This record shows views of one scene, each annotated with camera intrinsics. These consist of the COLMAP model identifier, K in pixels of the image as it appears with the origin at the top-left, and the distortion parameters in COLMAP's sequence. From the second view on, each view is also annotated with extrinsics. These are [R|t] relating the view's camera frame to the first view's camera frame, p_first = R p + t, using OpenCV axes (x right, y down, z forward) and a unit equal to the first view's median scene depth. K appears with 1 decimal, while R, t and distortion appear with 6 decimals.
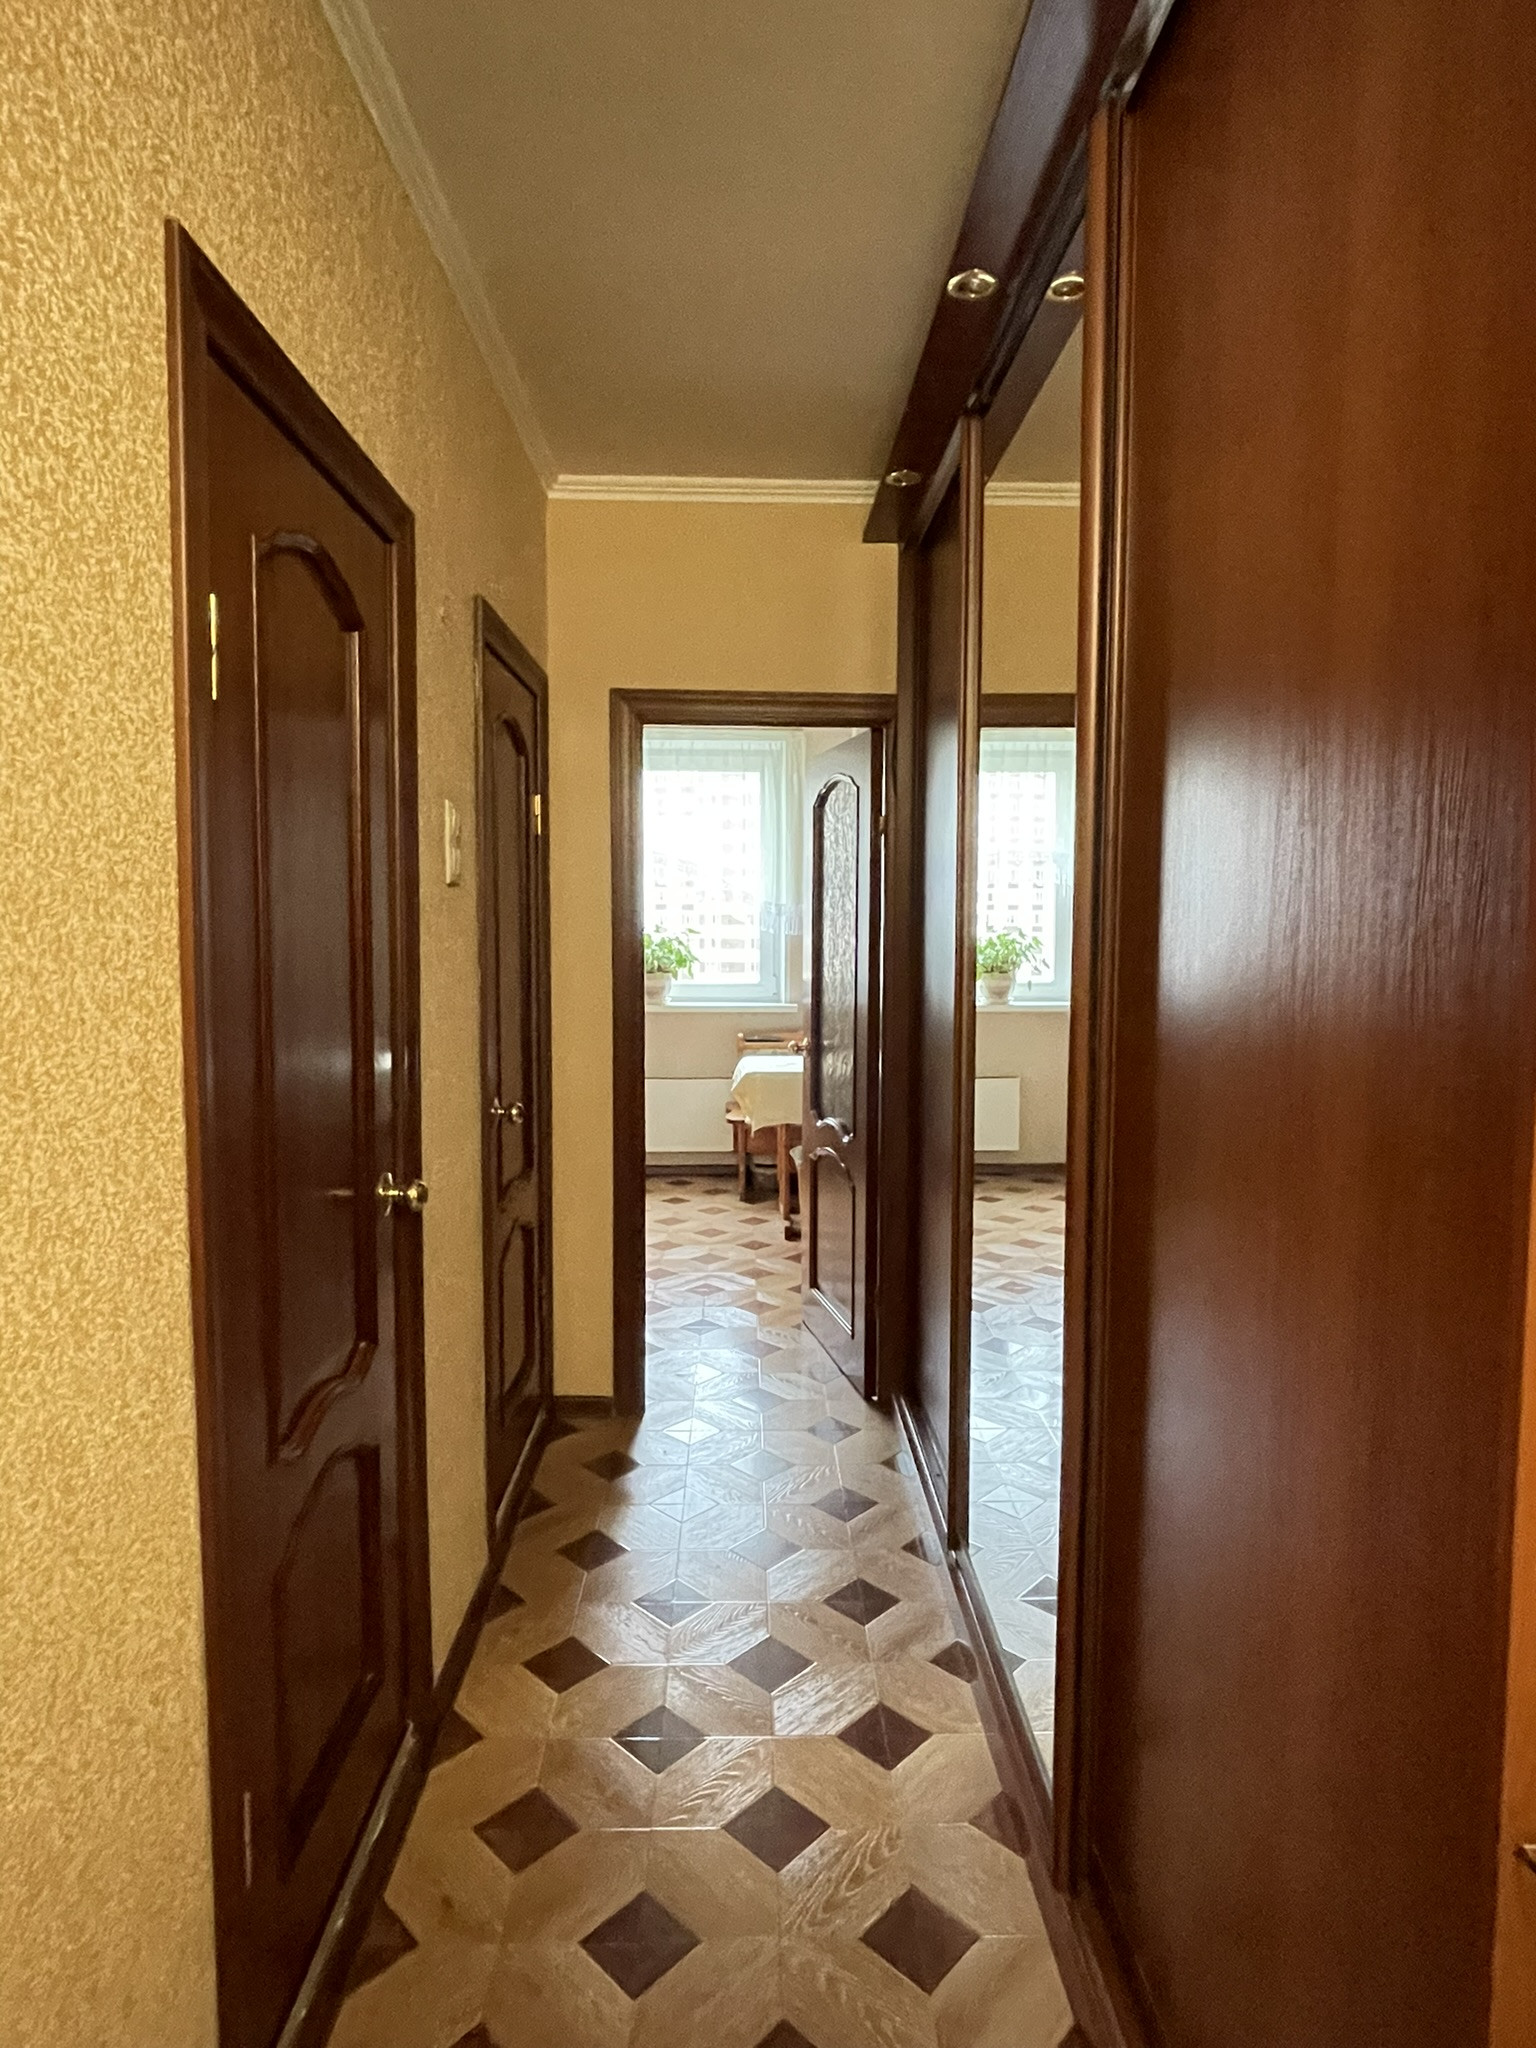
lens RADIAL K [[1140.9, 0, 765.2], [0, 1140.9, 1013.1], [0, 0, 1]] dist [-0.003973, 0.004756]
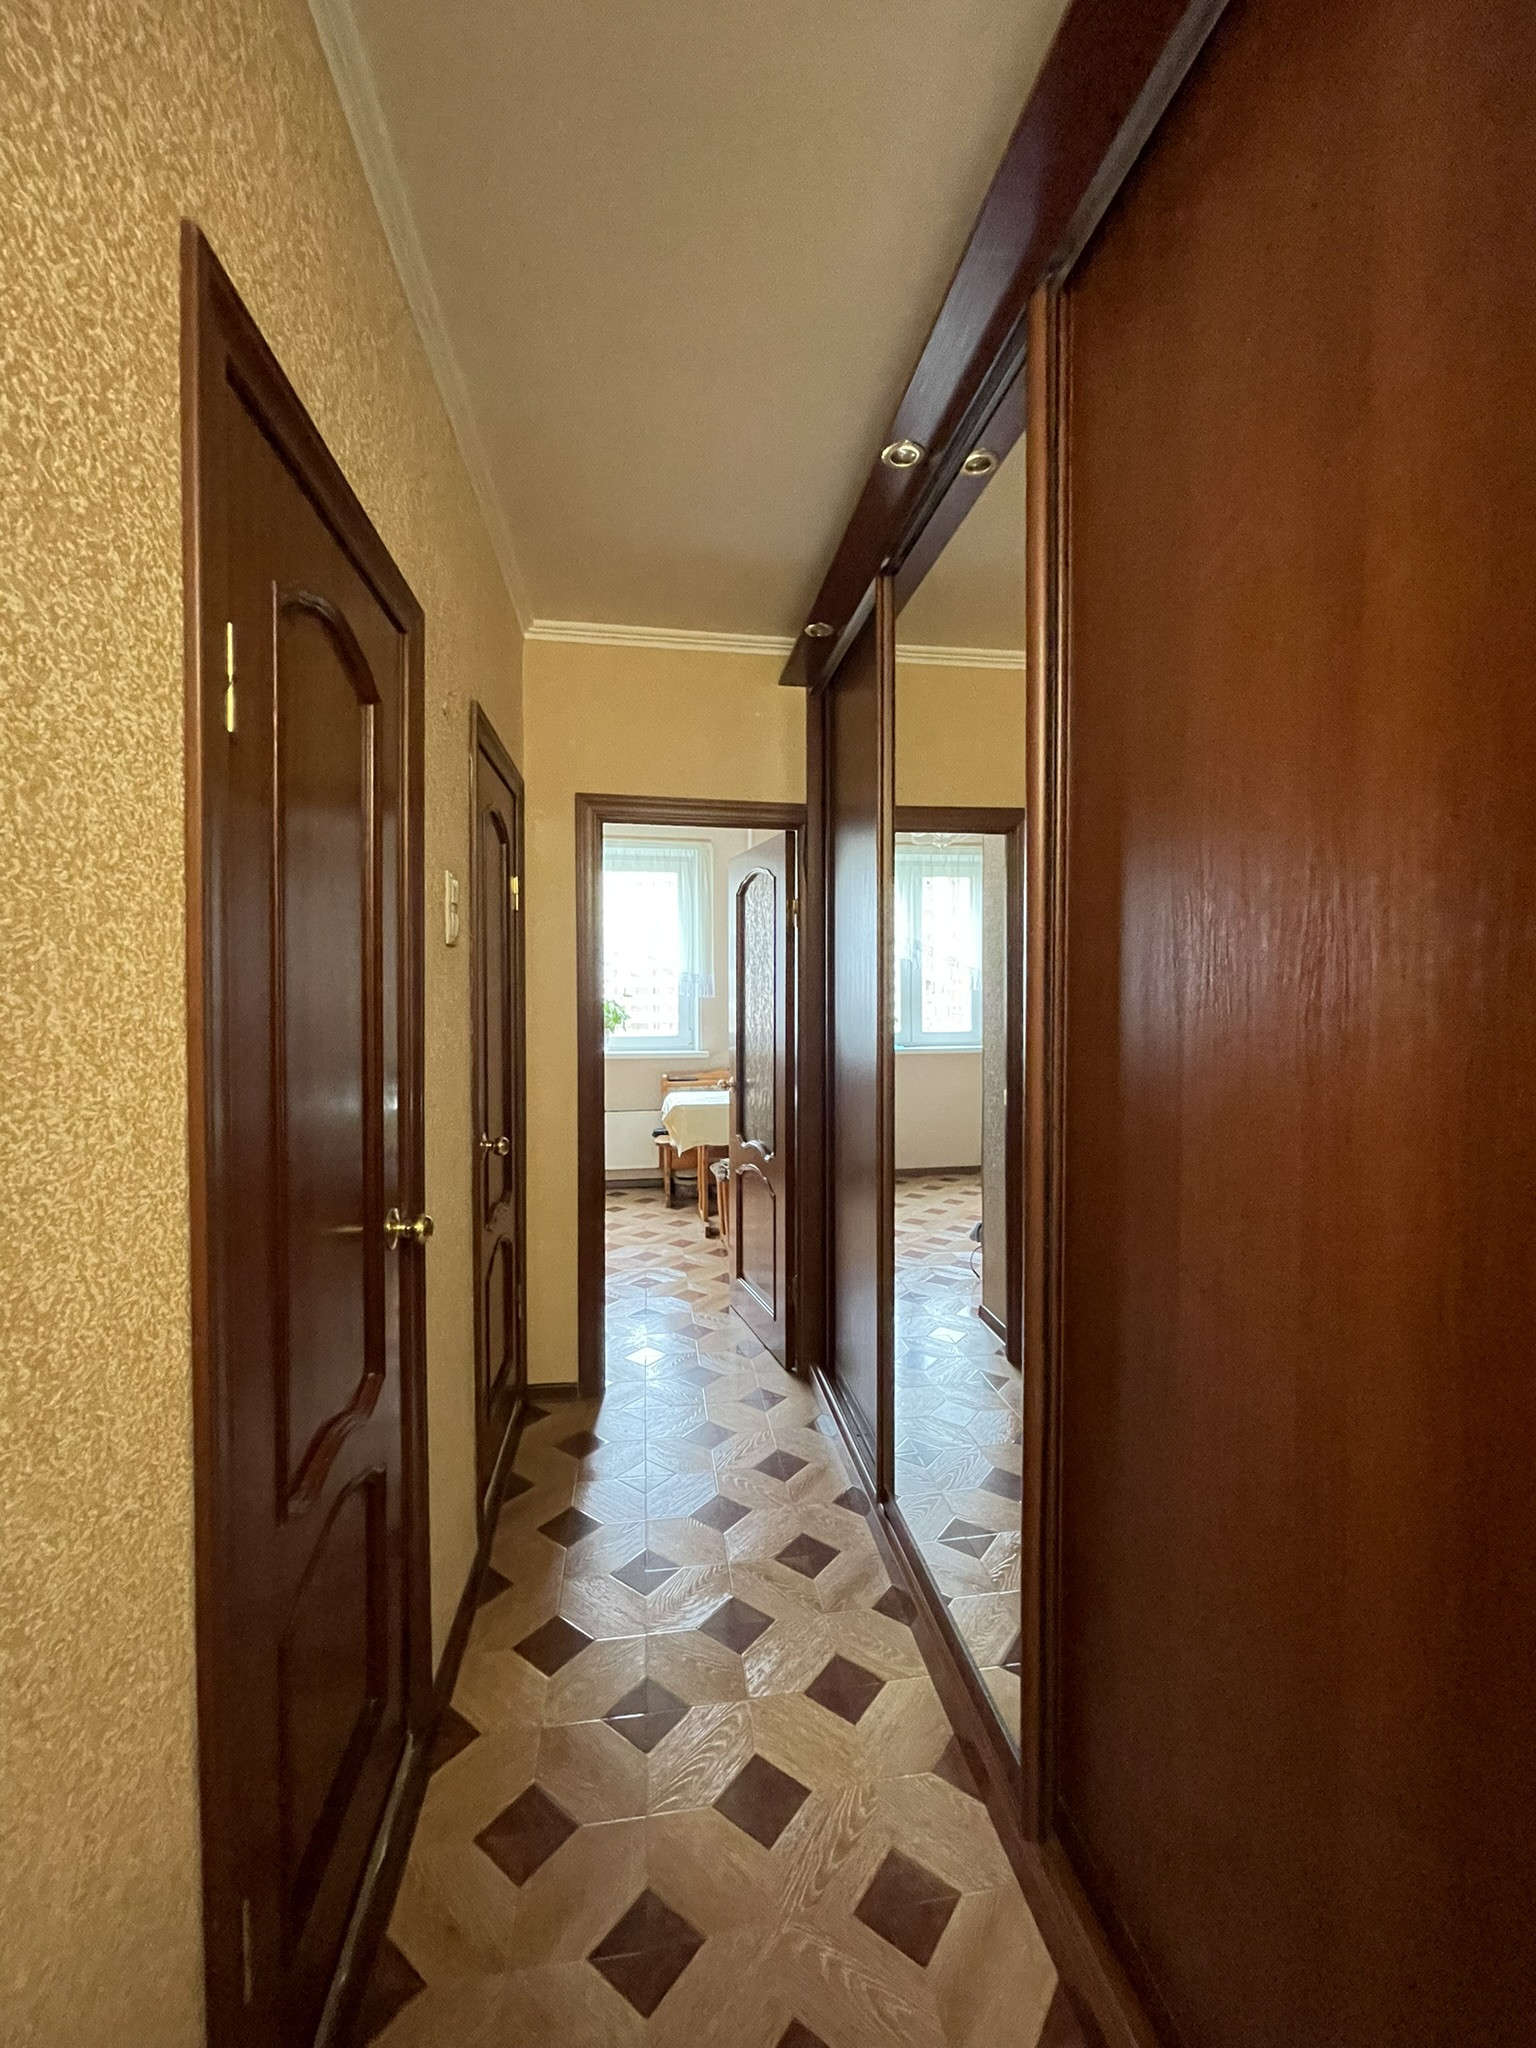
lens RADIAL K [[832.4, 0, 770.4], [0, 832.4, 1021.2], [0, 0, 1]] dist [0.001926, 0.000367]
pose [[0.991259, -0.006411, 0.131774, -0.080227], [0.012486, 0.998894, -0.045328, 0.004549], [-0.131338, 0.046577, 0.990243, 0.163861]]
